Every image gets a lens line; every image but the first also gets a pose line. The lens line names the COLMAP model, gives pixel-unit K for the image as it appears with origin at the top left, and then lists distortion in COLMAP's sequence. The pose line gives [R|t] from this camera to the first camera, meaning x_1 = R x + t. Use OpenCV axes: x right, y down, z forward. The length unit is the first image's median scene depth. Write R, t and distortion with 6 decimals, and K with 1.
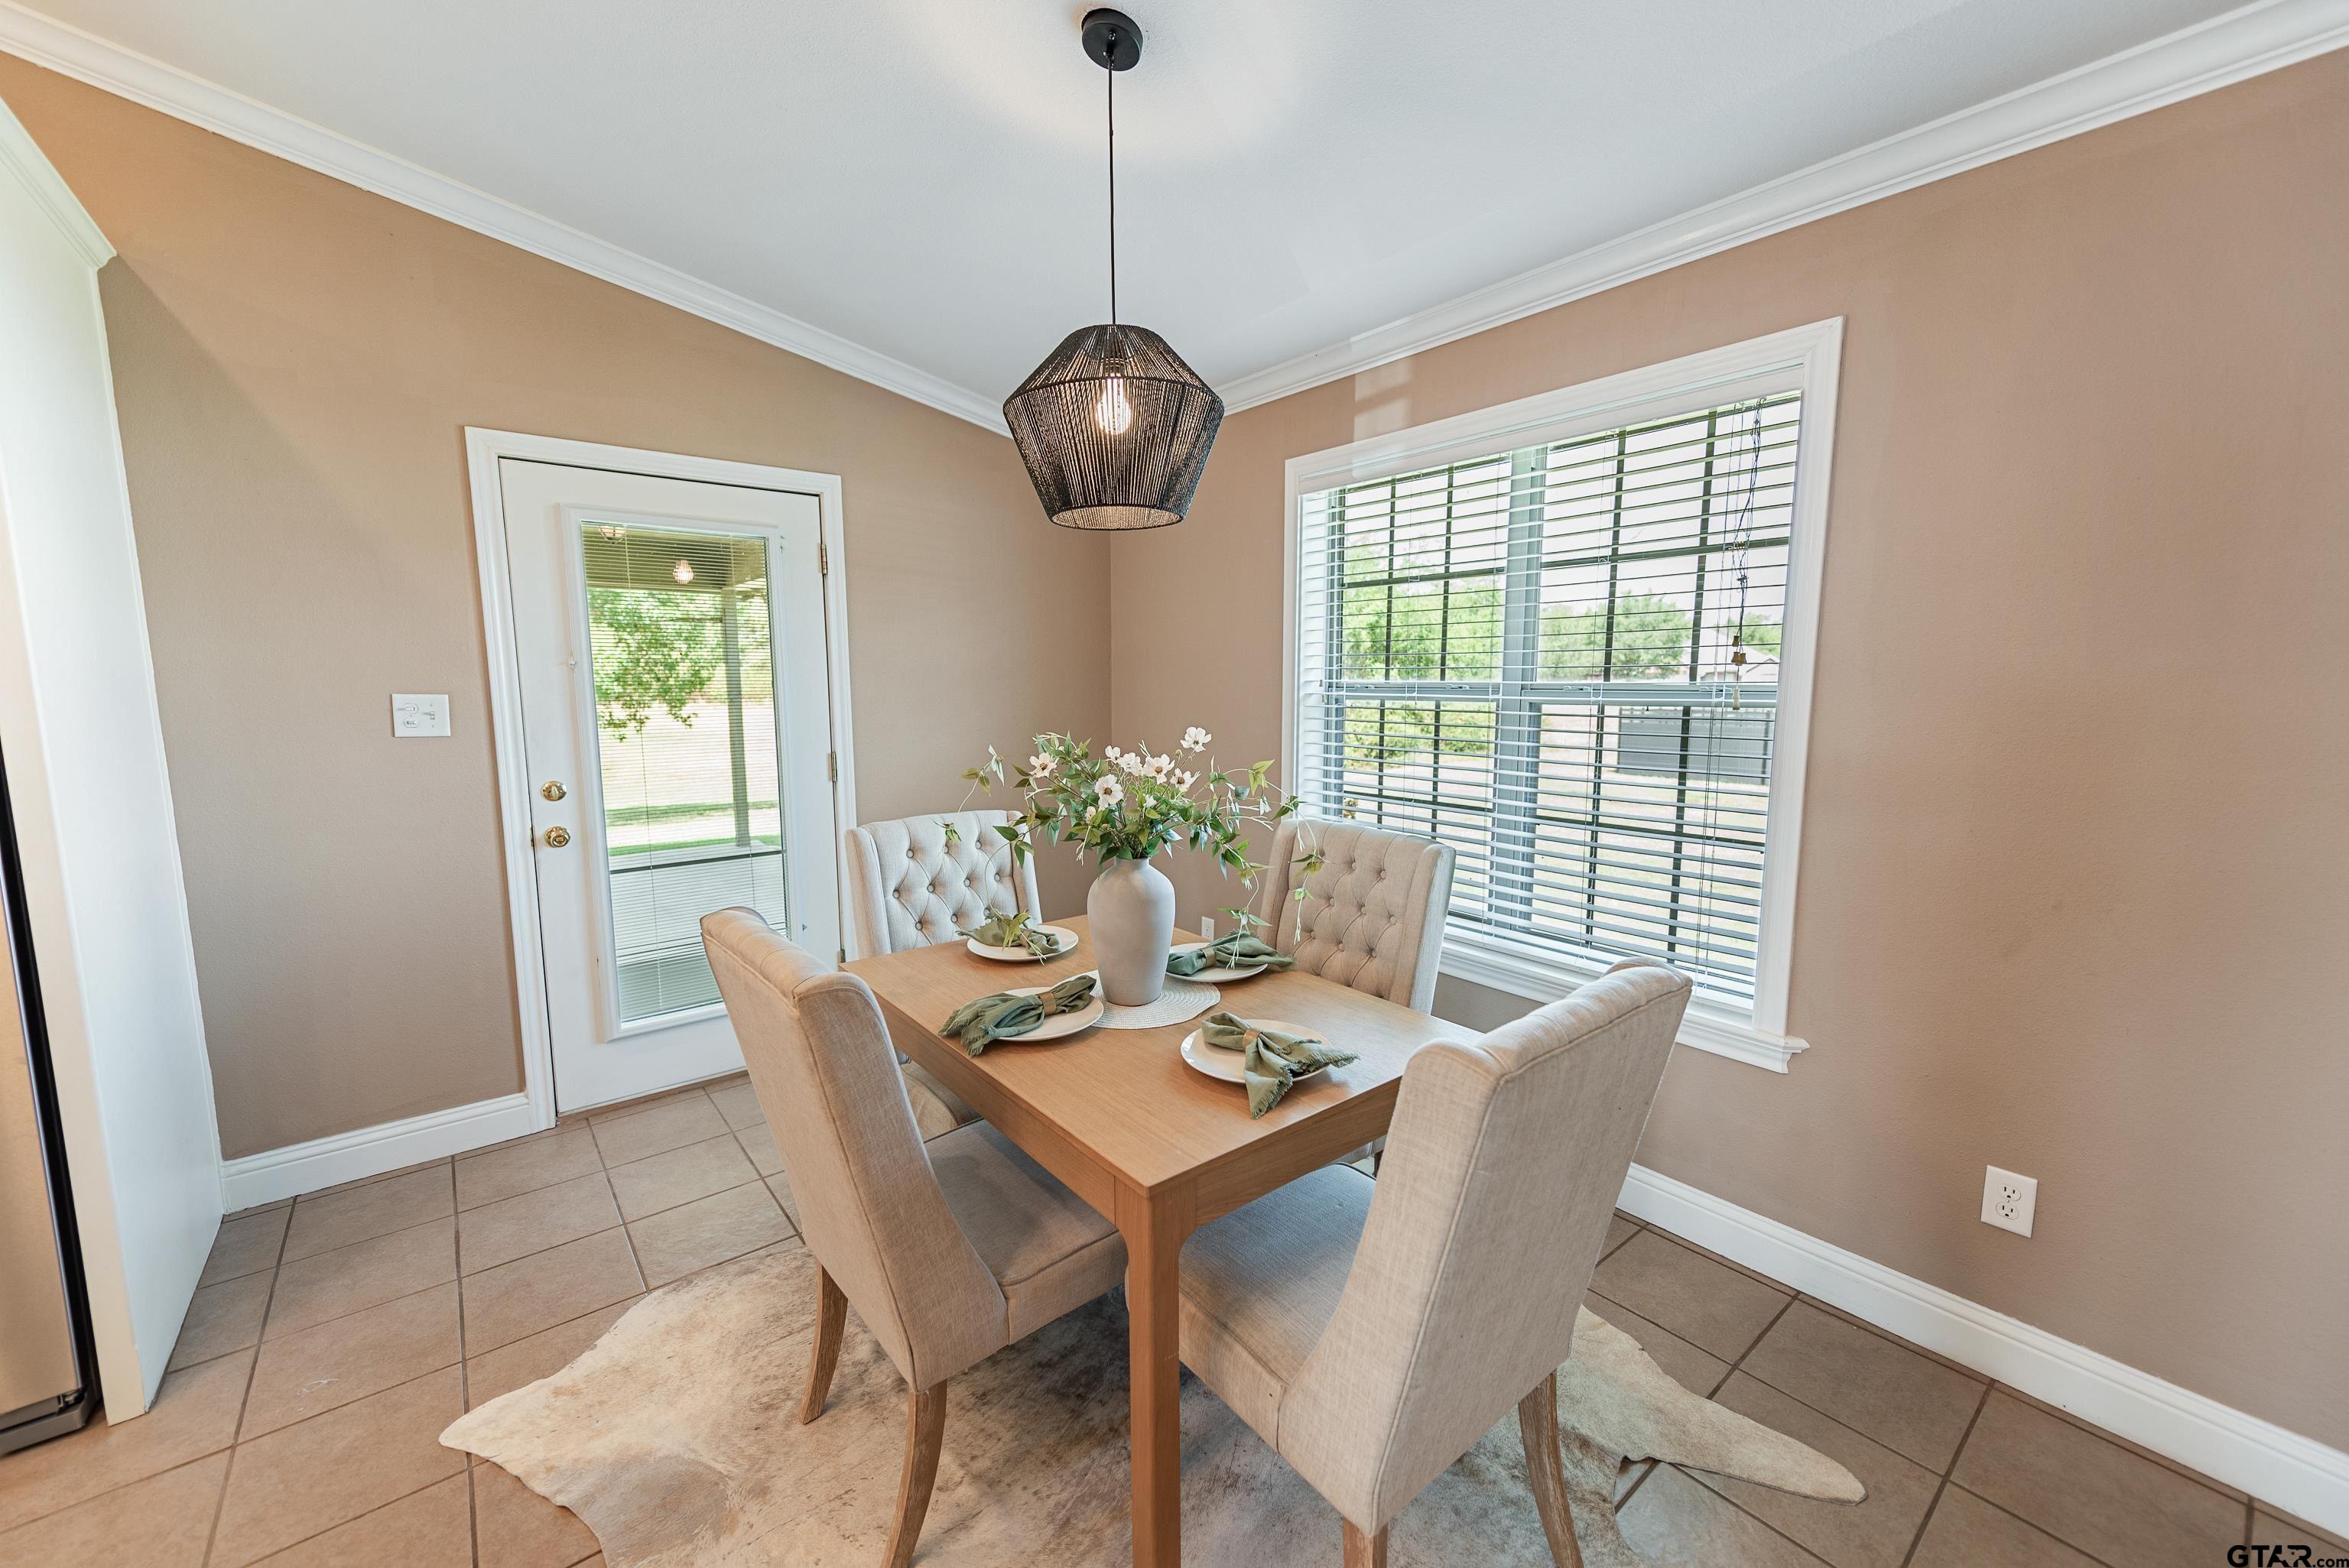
lens RADIAL K [[921.0, 0, 1185.4], [0, 921.0, 787.4], [0, 0, 1]] dist [0.003940, 0.000054]
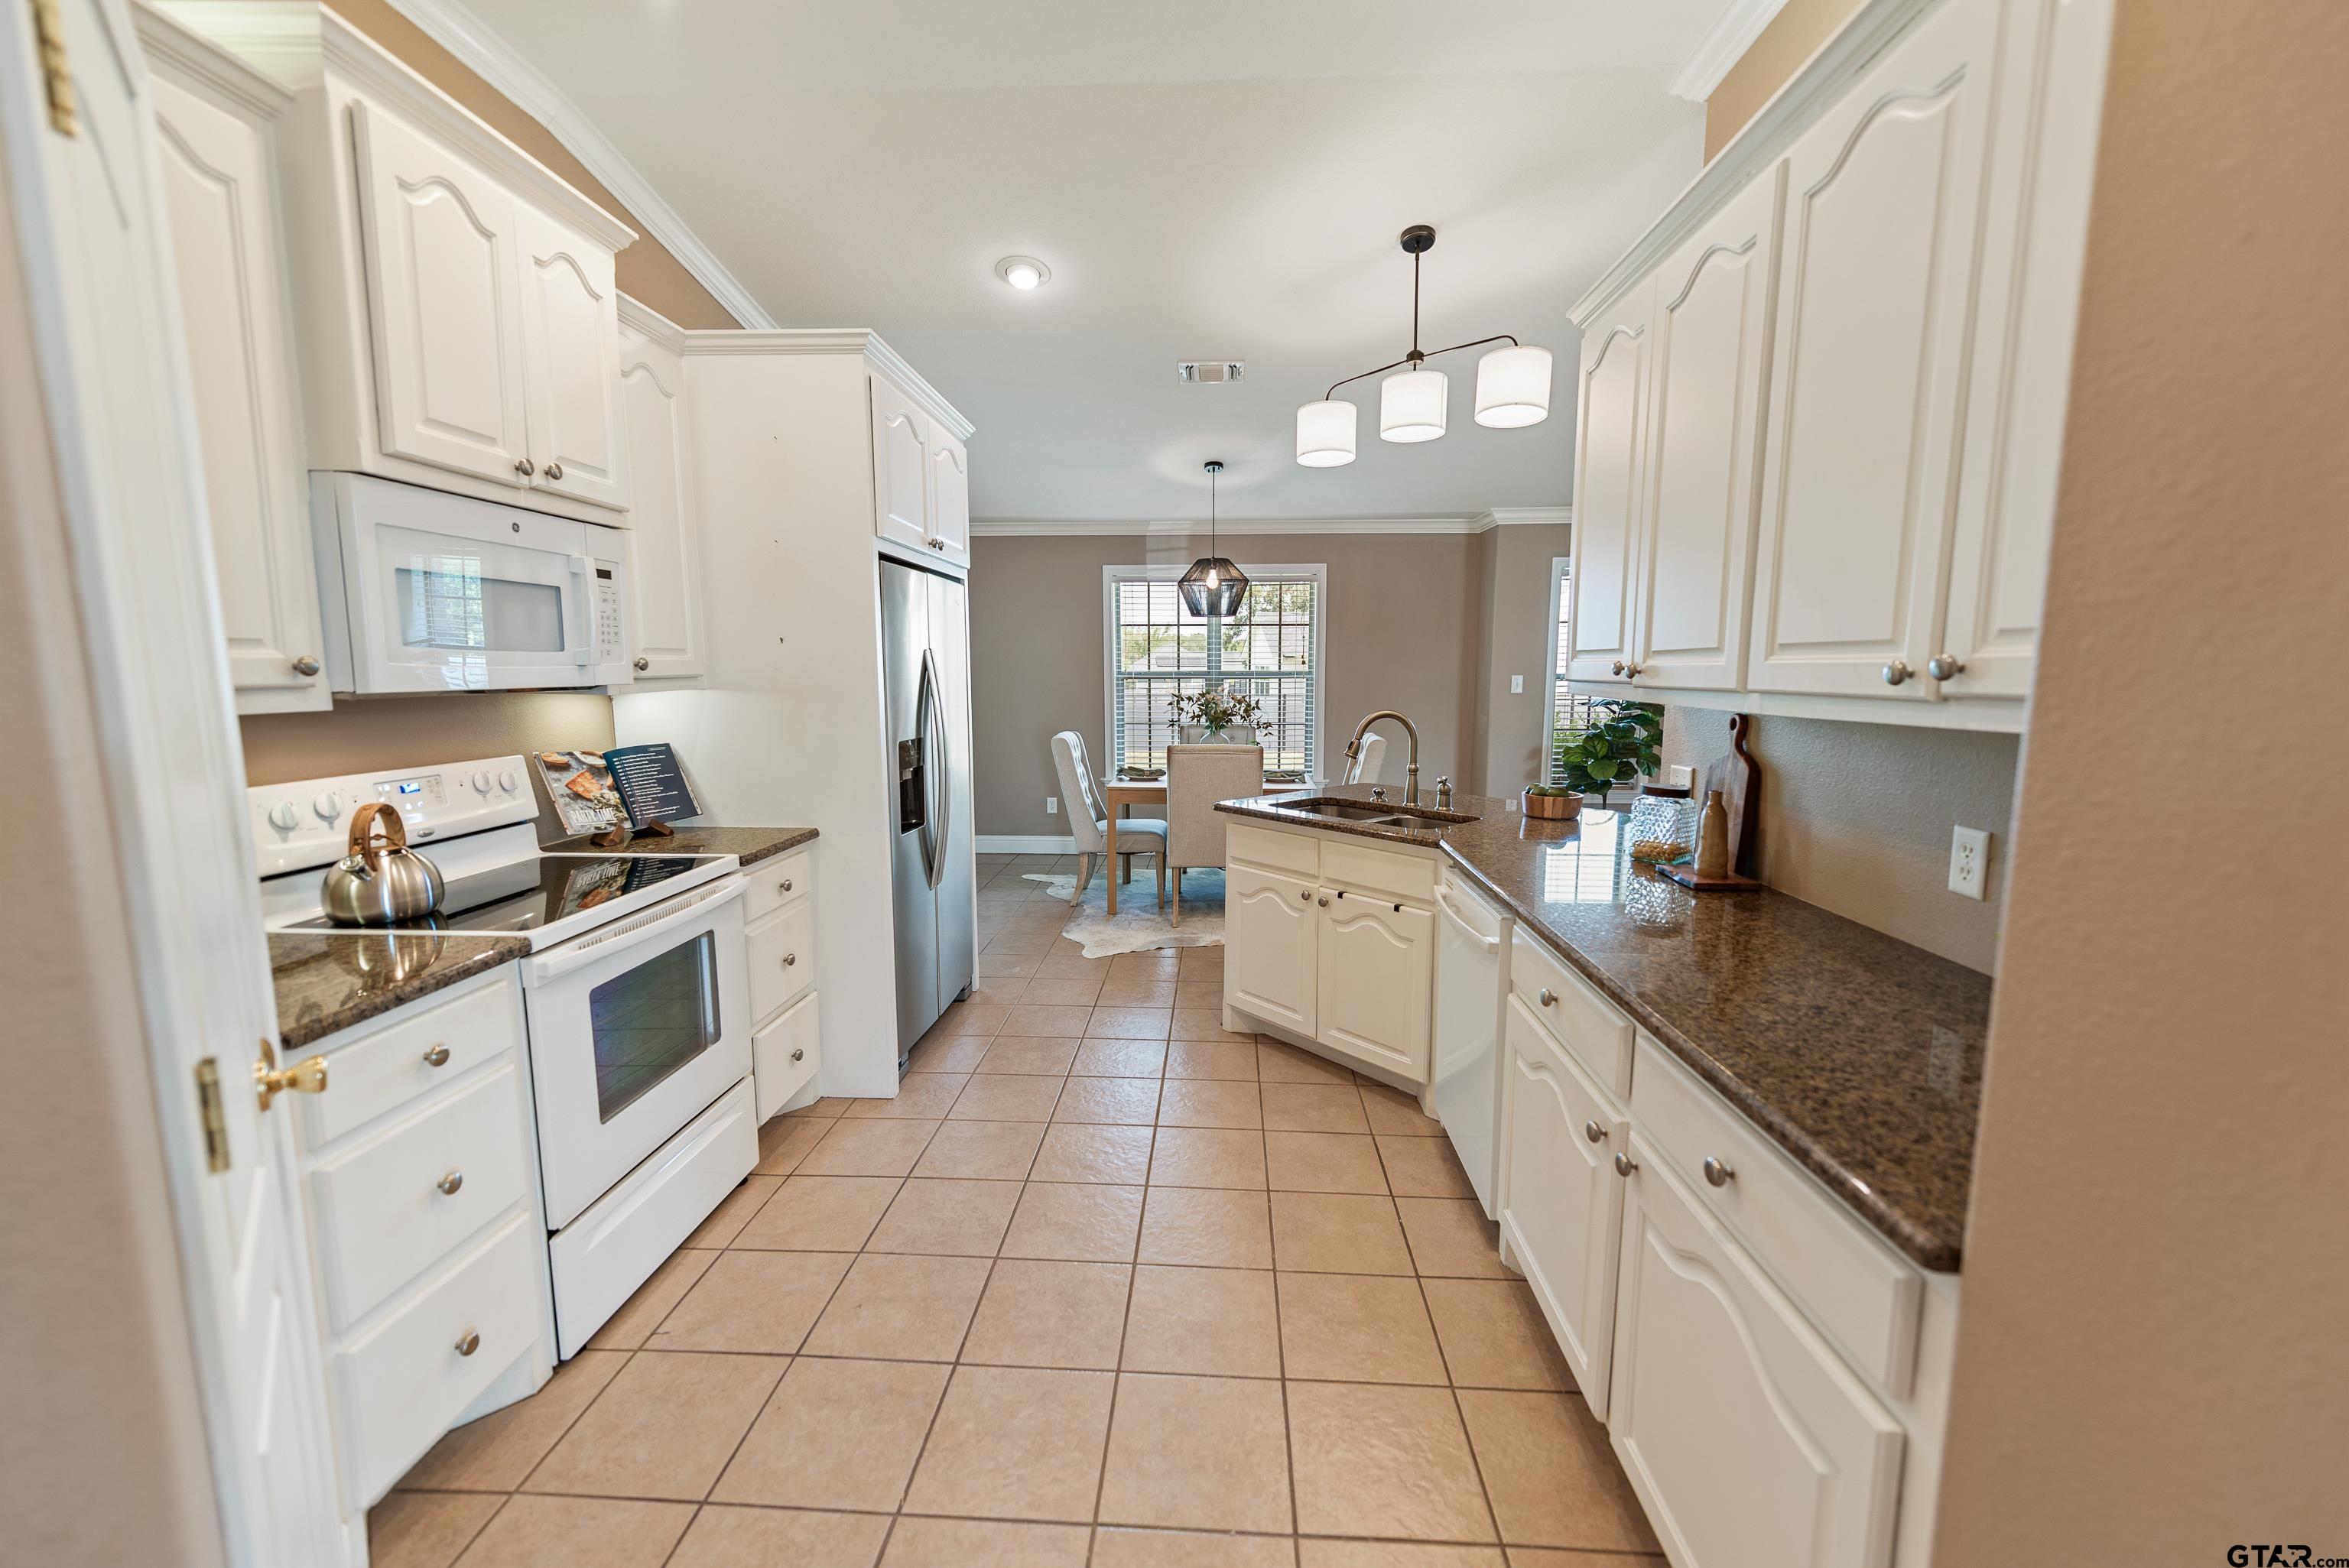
lens RADIAL K [[921.0, 0, 1179.9], [0, 921.0, 784.6], [0, 0, 1]] dist [0.003940, 0.000054]
pose [[0.668100, -0.087975, 0.738852, -2.189159], [0.085363, 0.995492, 0.041344, 0.112291], [-0.739158, 0.035449, 0.672598, -0.836269]]
